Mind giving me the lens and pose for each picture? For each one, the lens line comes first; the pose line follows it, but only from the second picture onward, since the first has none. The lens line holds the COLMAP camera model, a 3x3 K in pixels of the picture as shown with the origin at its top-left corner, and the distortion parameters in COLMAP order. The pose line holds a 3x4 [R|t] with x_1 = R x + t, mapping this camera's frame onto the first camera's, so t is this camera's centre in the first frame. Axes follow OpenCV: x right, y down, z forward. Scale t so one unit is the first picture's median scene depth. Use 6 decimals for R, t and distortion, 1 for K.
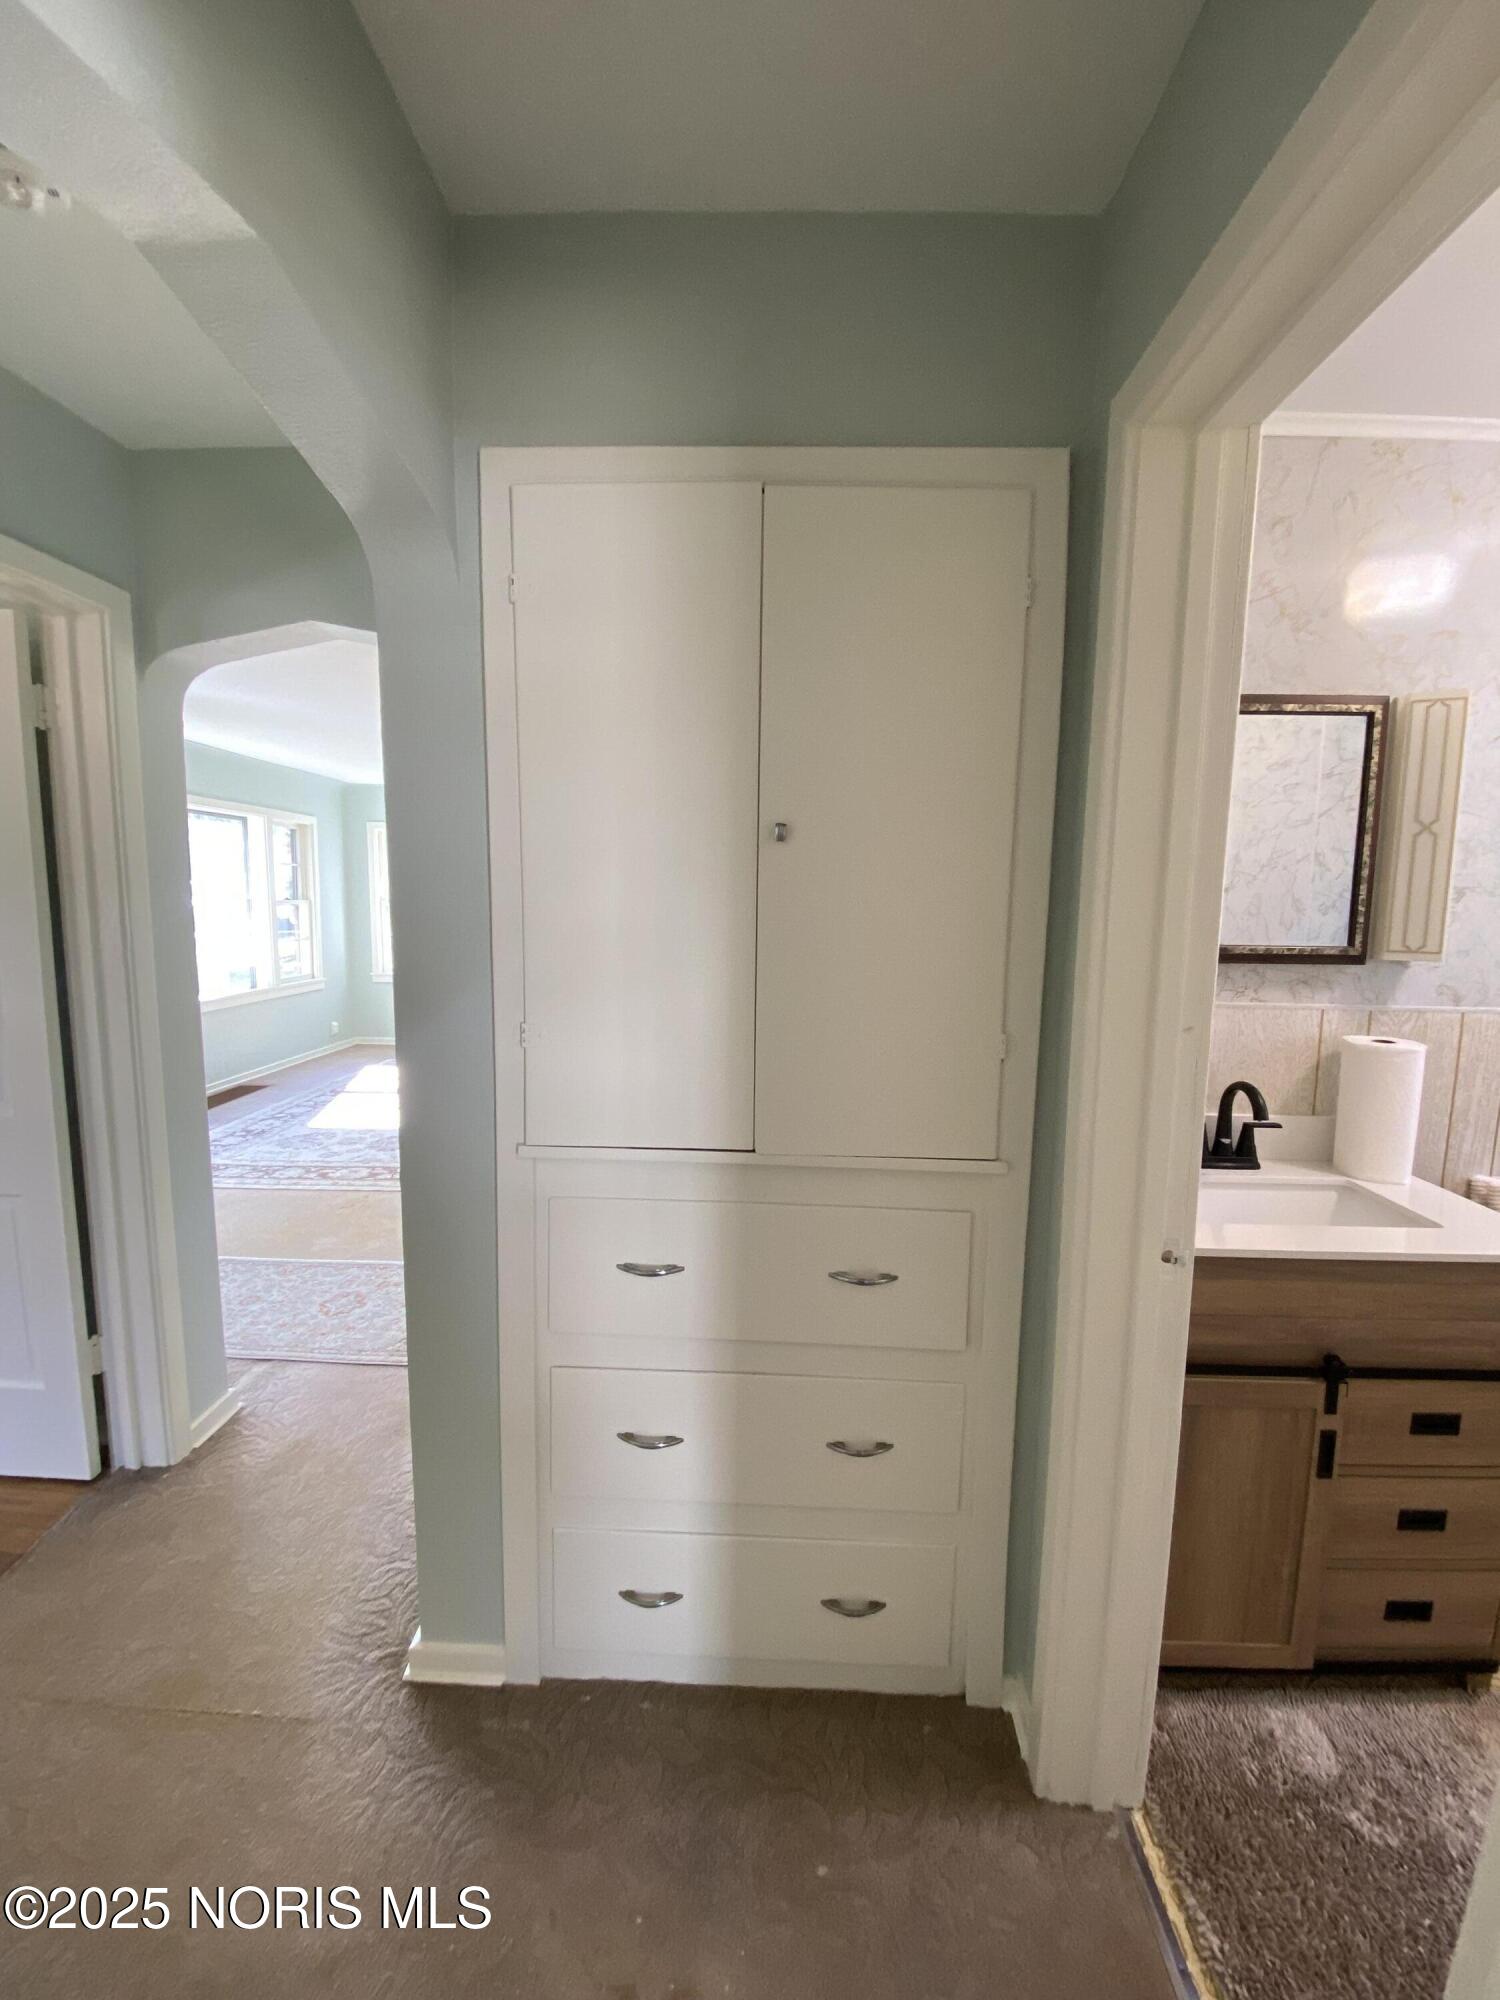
lens RADIAL K [[817.6, 0, 757.7], [0, 817.6, 996.5], [0, 0, 1]] dist [-0.010597, -0.002147]
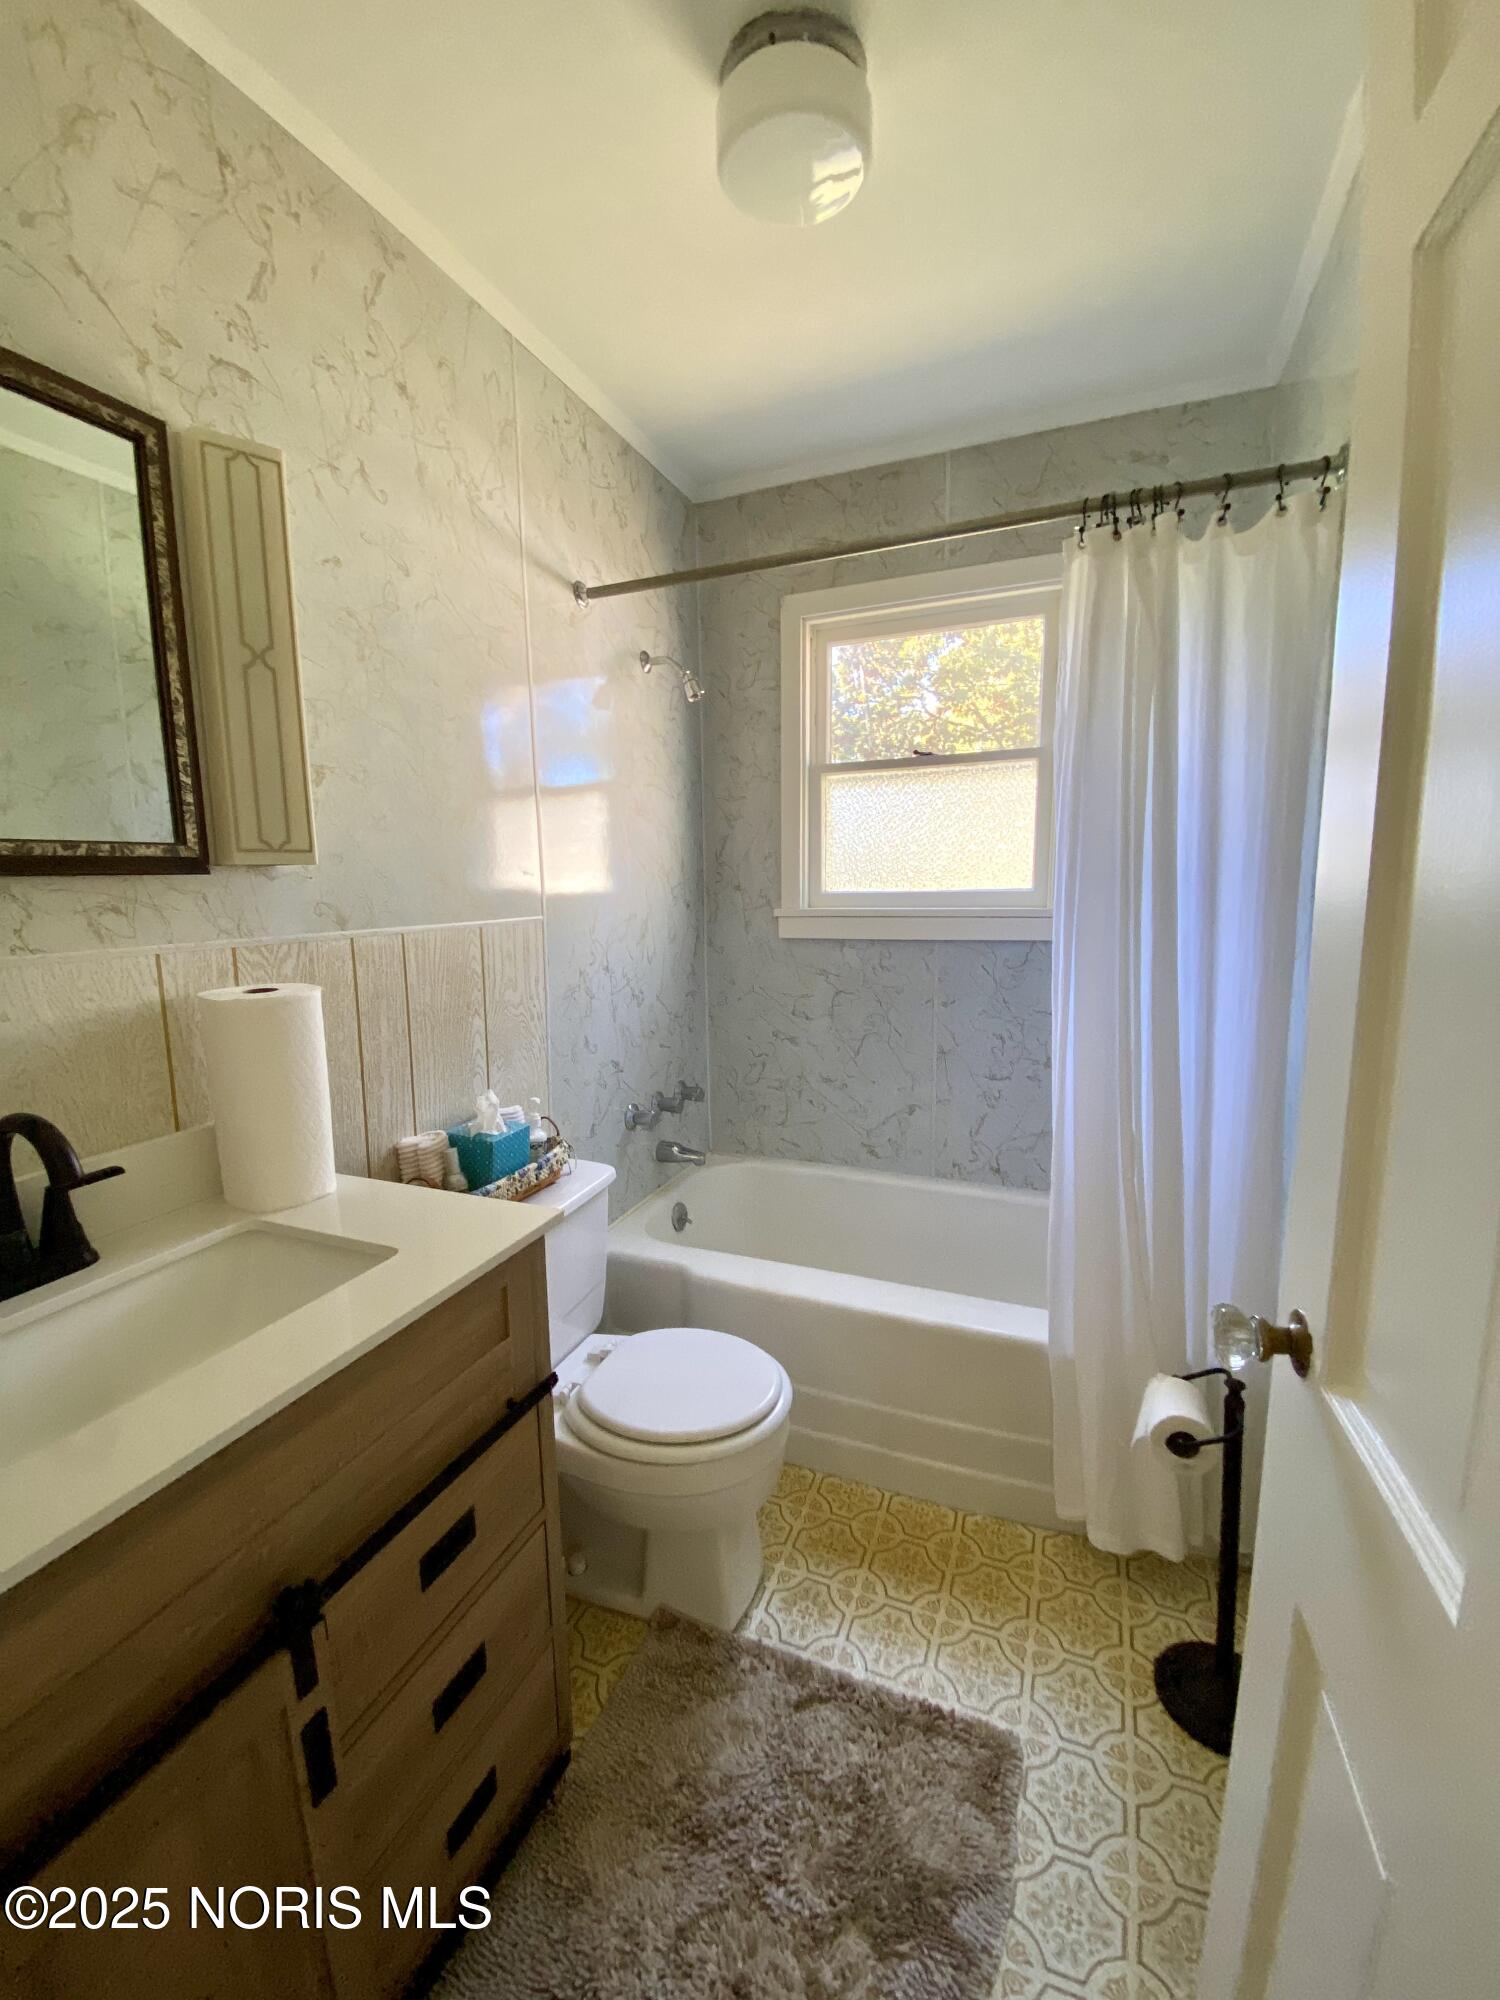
lens RADIAL K [[817.6, 0, 750.1], [0, 817.6, 994.6], [0, 0, 1]] dist [-0.010597, -0.002147]
pose [[0.355171, -0.147394, 0.923108, 0.314036], [0.128649, 0.985802, 0.107906, 0.039132], [-0.925907, 0.080432, 0.369090, 0.404524]]
